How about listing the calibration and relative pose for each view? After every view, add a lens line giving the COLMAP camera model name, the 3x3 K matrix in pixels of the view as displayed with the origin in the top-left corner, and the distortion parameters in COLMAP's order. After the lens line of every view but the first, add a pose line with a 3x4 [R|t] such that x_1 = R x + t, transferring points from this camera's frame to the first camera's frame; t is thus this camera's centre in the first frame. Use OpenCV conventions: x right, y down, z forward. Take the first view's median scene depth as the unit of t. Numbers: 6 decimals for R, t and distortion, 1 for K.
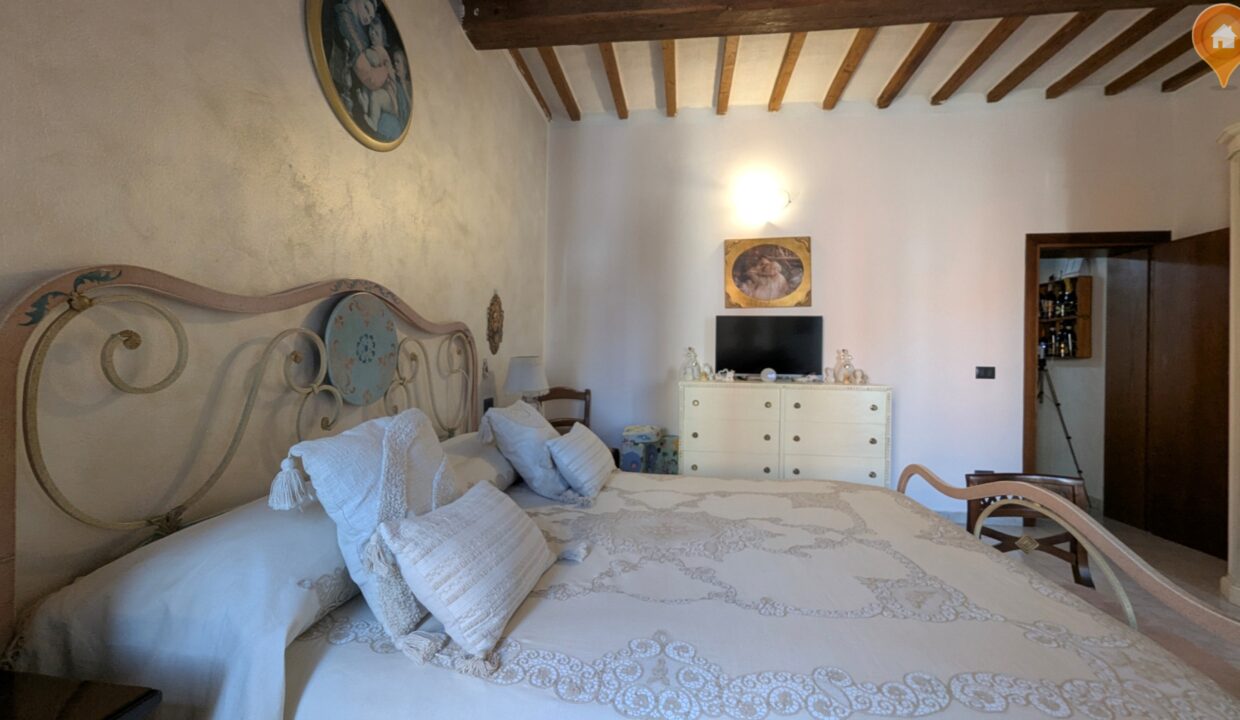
lens RADIAL K [[500.8, 0, 620.0], [0, 500.8, 360.0], [0, 0, 1]] dist [-0.002071, -0.000050]
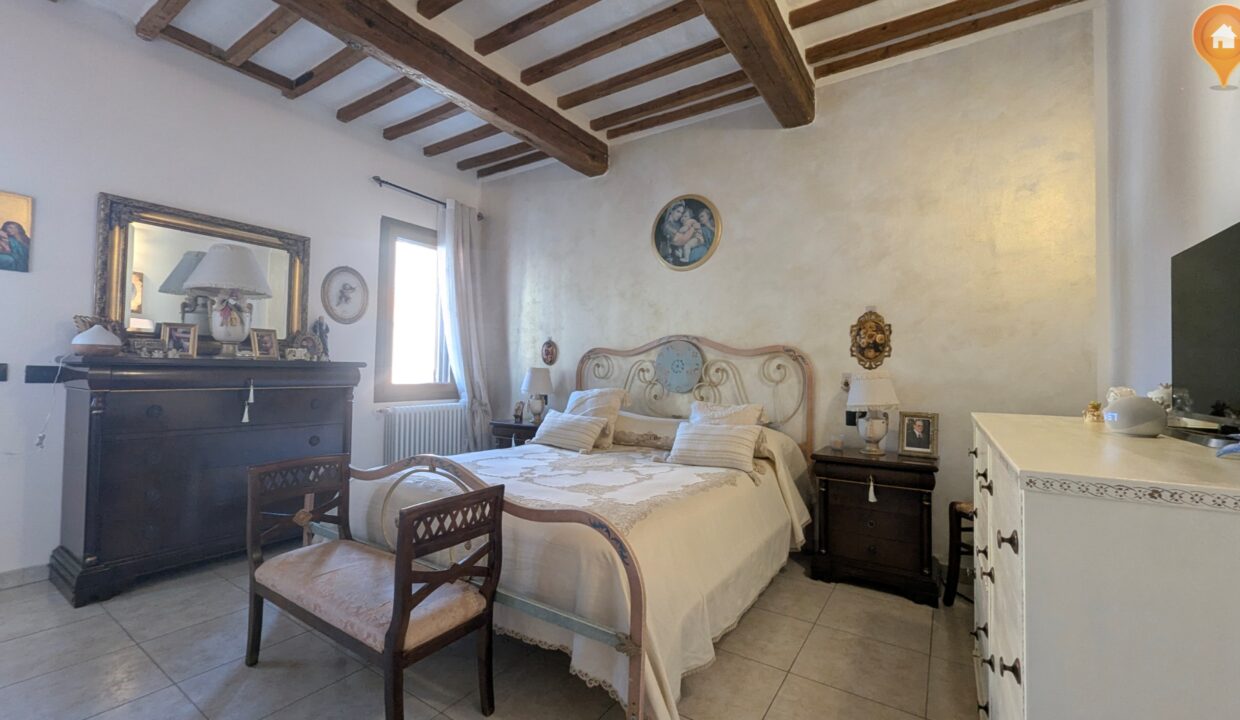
lens RADIAL K [[500.8, 0, 620.0], [0, 500.8, 360.0], [0, 0, 1]] dist [-0.002071, -0.000050]
pose [[-0.432854, -0.036184, -0.900737, 0.887761], [-0.021675, 0.999323, -0.029728, 0.011129], [0.901203, 0.006656, -0.433345, 0.981307]]
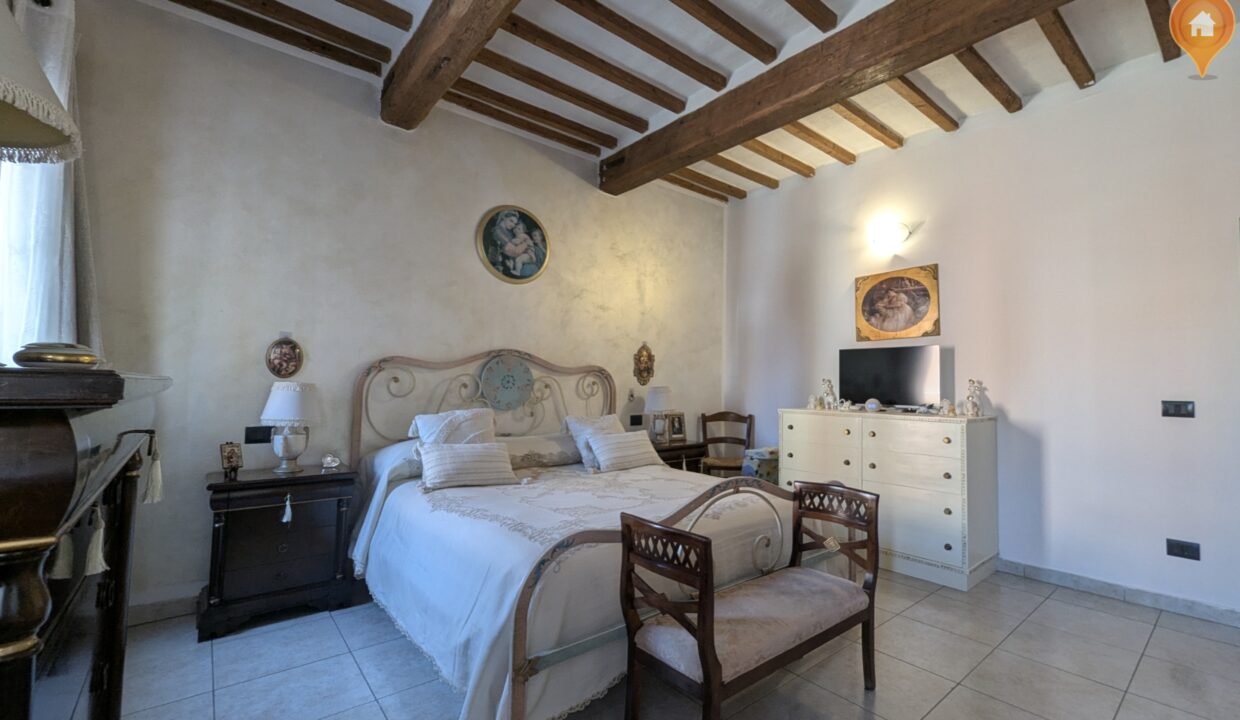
lens RADIAL K [[519.7, 0, 665.4], [0, 519.7, 361.3], [0, 0, 1]] dist [-0.001017, -0.000061]
pose [[0.759637, -0.031074, -0.649605, 0.792868], [-0.008239, 0.998318, -0.057389, 0.005538], [0.650295, 0.048947, 0.758103, -0.120459]]
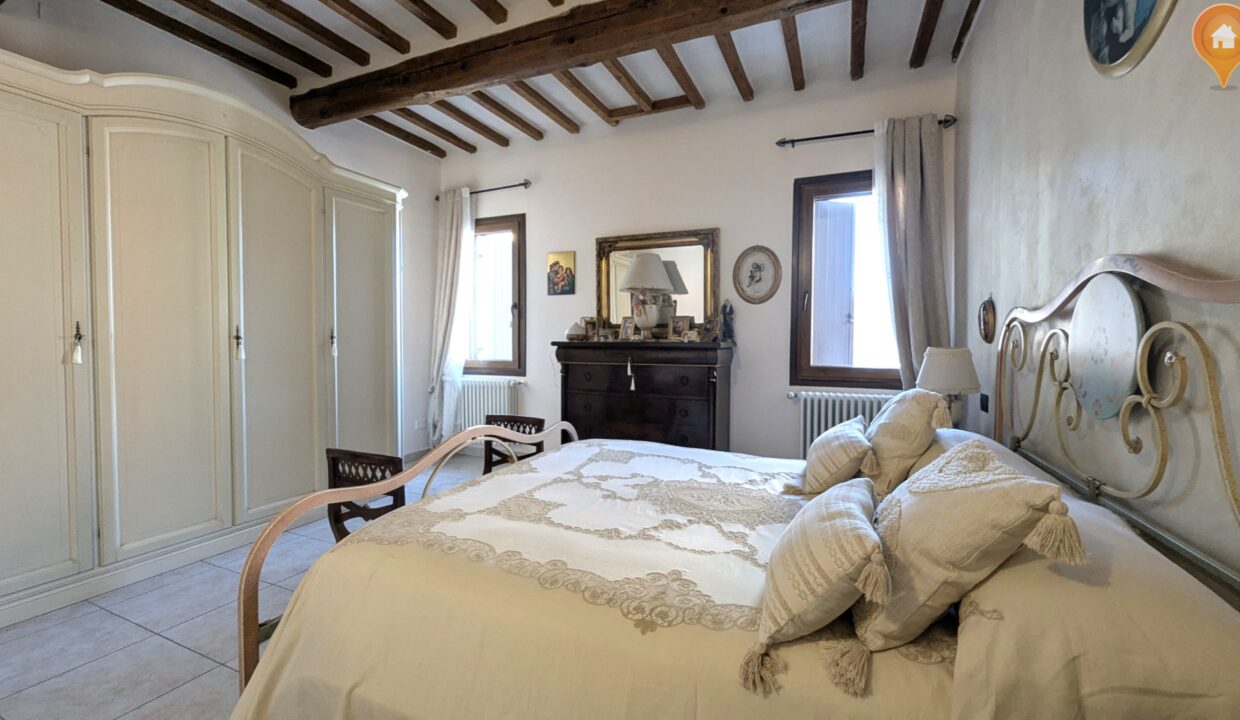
lens RADIAL K [[500.8, 0, 620.0], [0, 500.8, 360.0], [0, 0, 1]] dist [-0.002071, -0.000050]
pose [[-0.959768, -0.028509, 0.279343, -0.004987], [-0.016882, 0.998891, 0.043943, -0.012121], [-0.280286, 0.037459, -0.959185, 1.123779]]
